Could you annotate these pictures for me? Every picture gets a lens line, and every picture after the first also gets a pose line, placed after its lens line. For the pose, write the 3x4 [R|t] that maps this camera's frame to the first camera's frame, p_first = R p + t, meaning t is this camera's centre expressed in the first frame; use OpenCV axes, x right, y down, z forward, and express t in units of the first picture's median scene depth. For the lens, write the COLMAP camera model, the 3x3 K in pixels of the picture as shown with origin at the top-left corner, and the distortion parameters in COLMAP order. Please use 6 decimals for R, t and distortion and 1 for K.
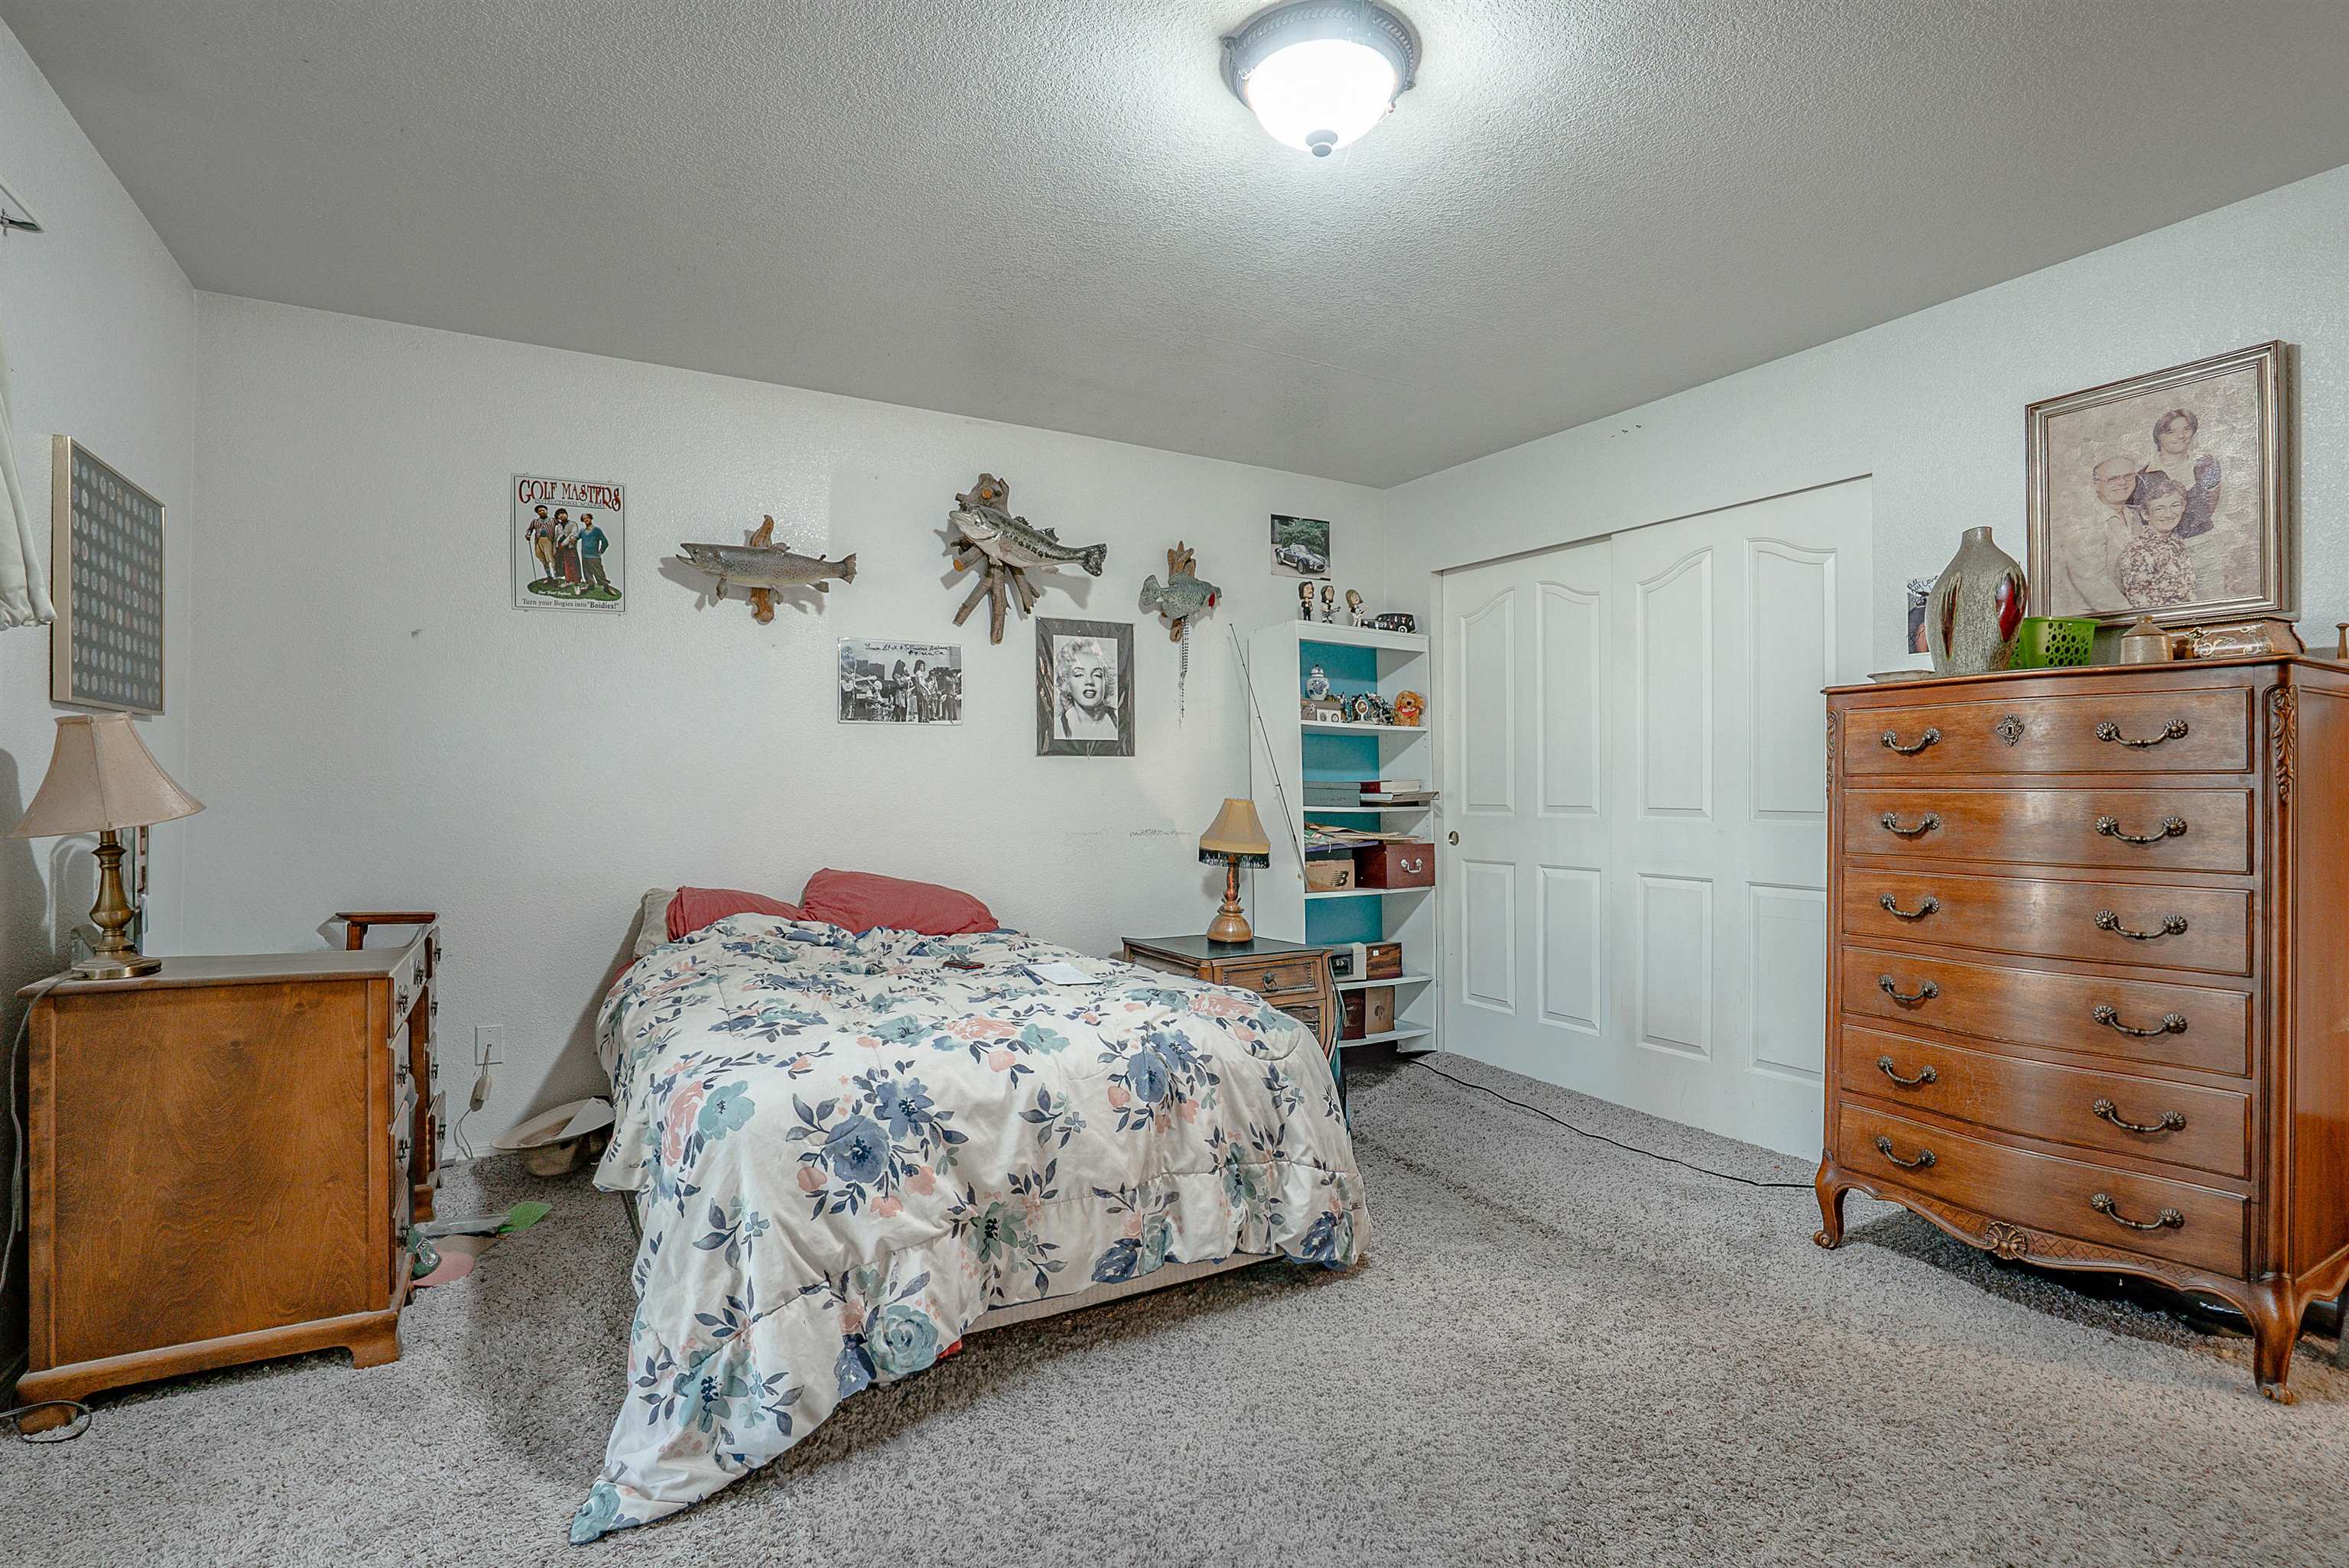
lens RADIAL K [[1145.4, 0, 1175.4], [0, 1145.4, 777.6], [0, 0, 1]] dist [-0.062436, 0.030028]
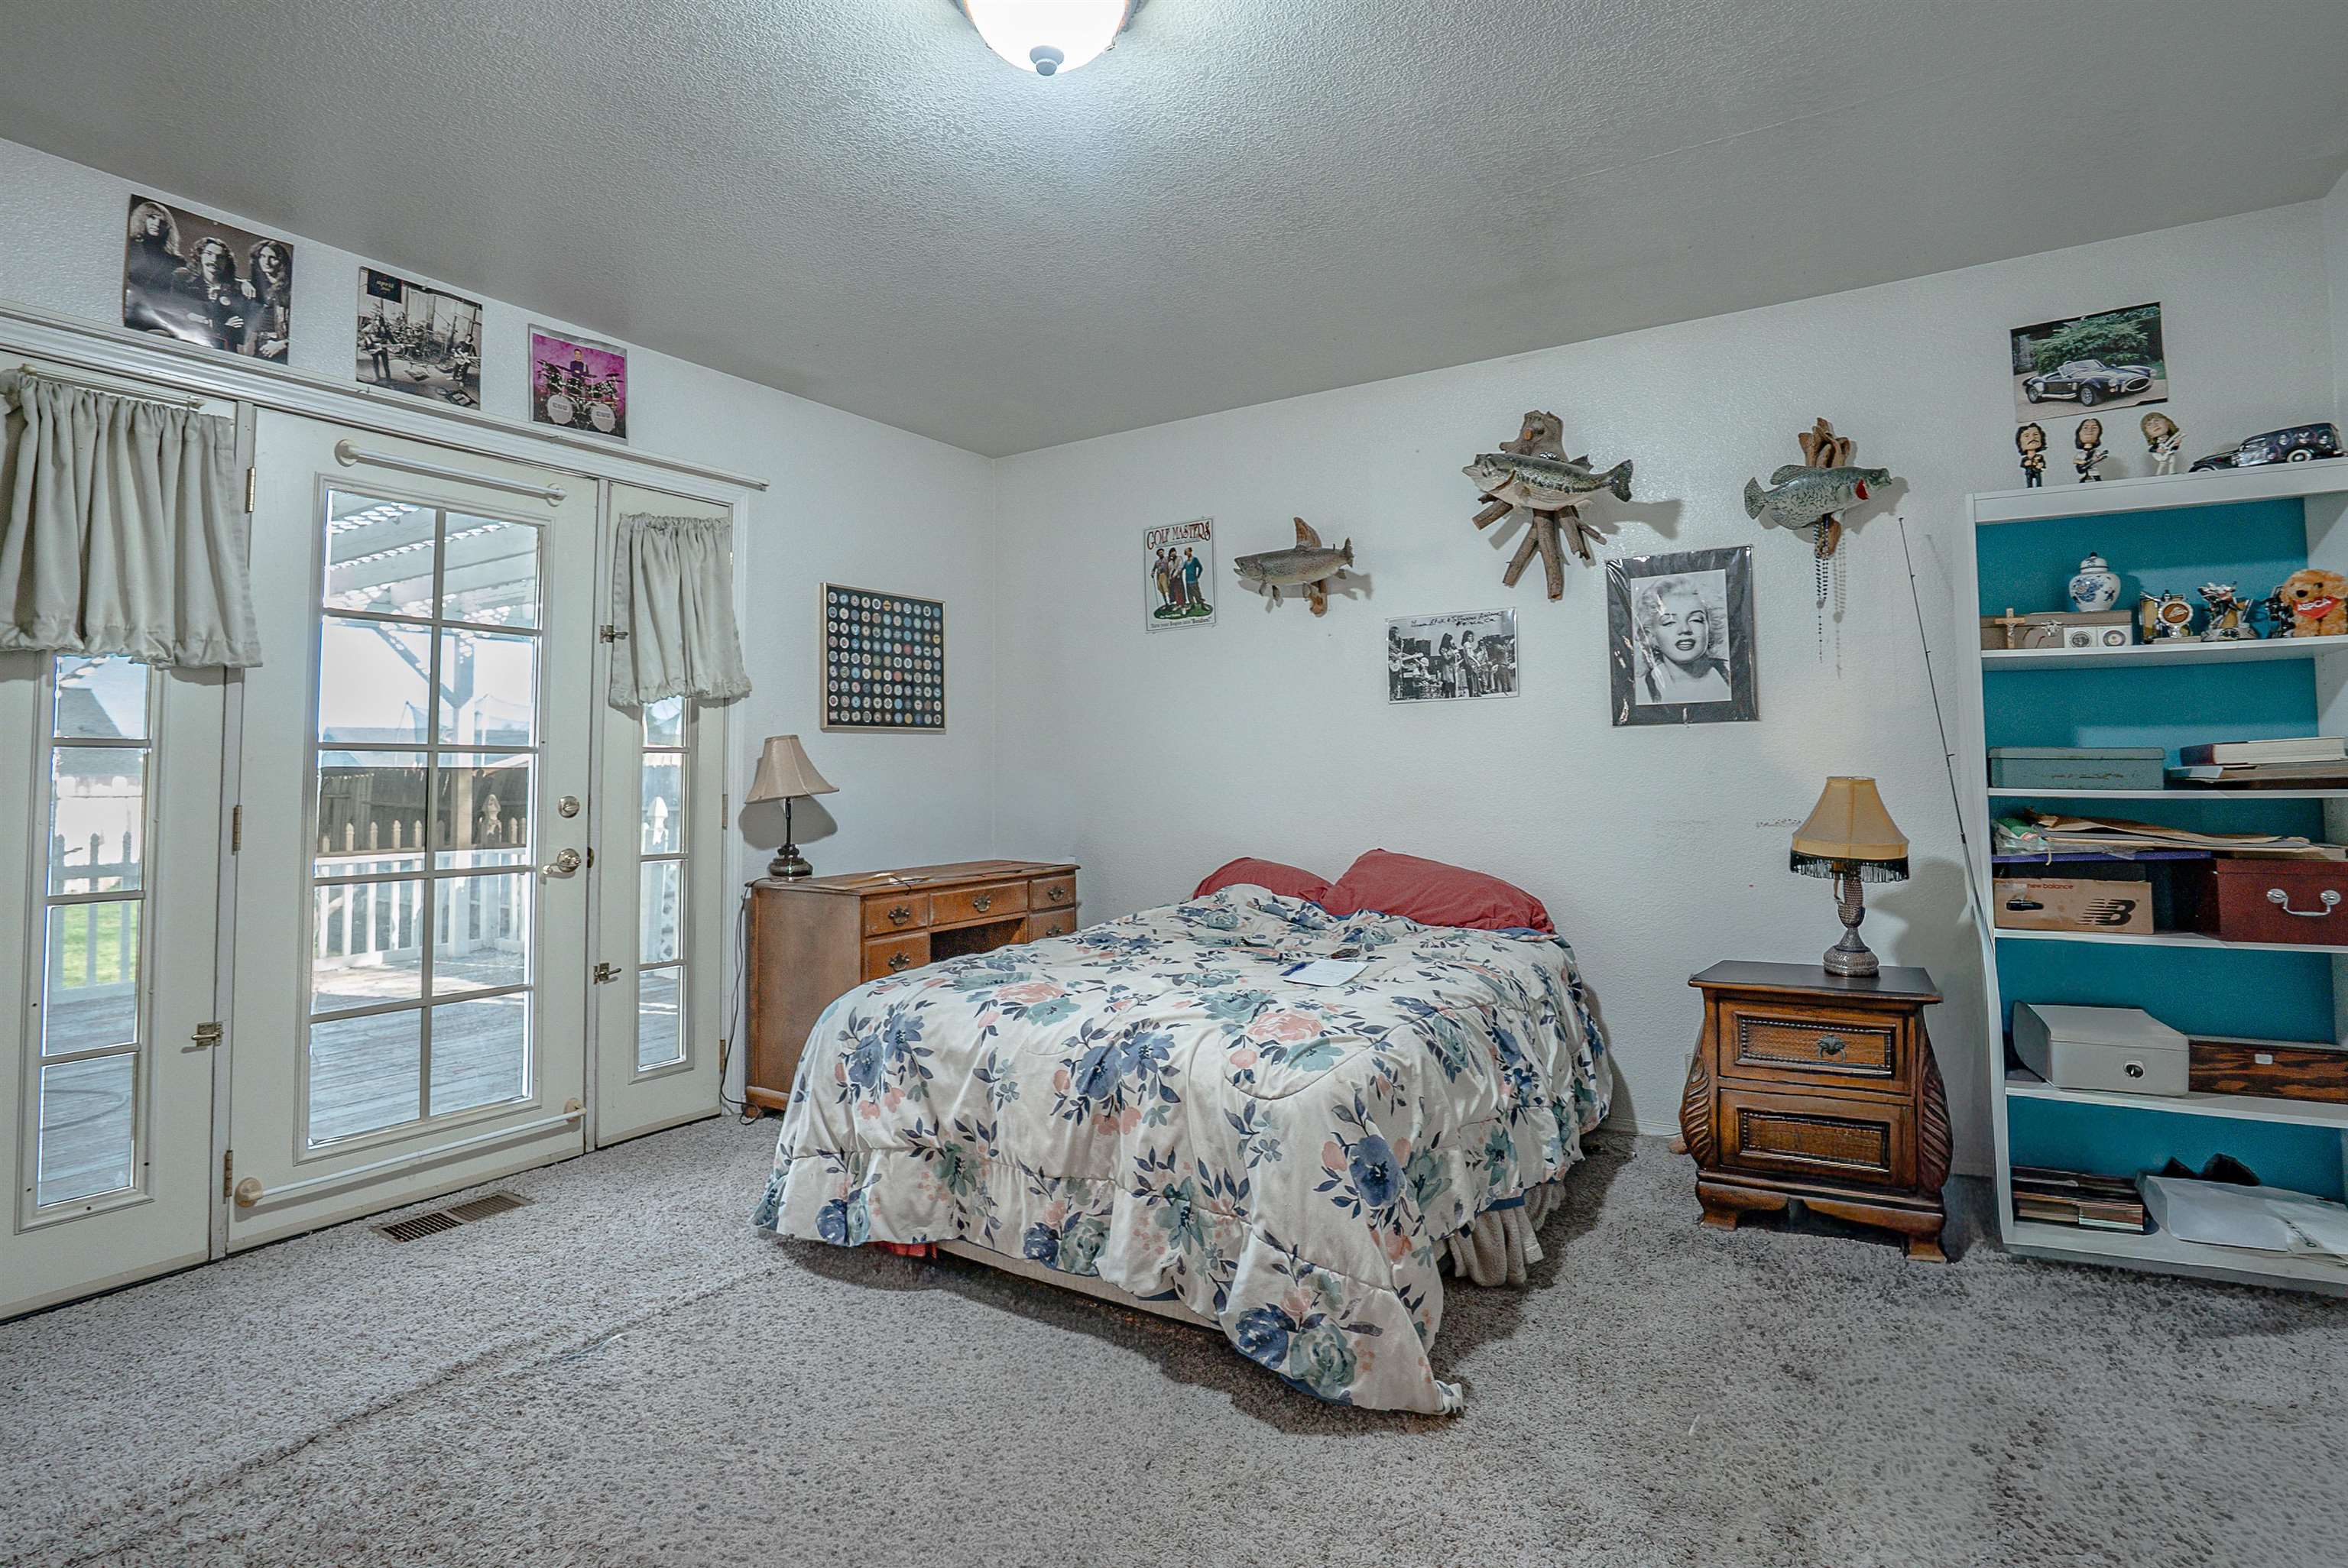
lens RADIAL K [[1154.2, 0, 1170.1], [0, 1154.2, 728.6], [0, 0, 1]] dist [-0.061162, 0.032213]
pose [[0.457667, -0.040946, -0.888180, 0.498842], [0.019800, 0.999161, -0.035860, 0.006303], [0.888903, -0.001174, 0.458093, 0.351415]]
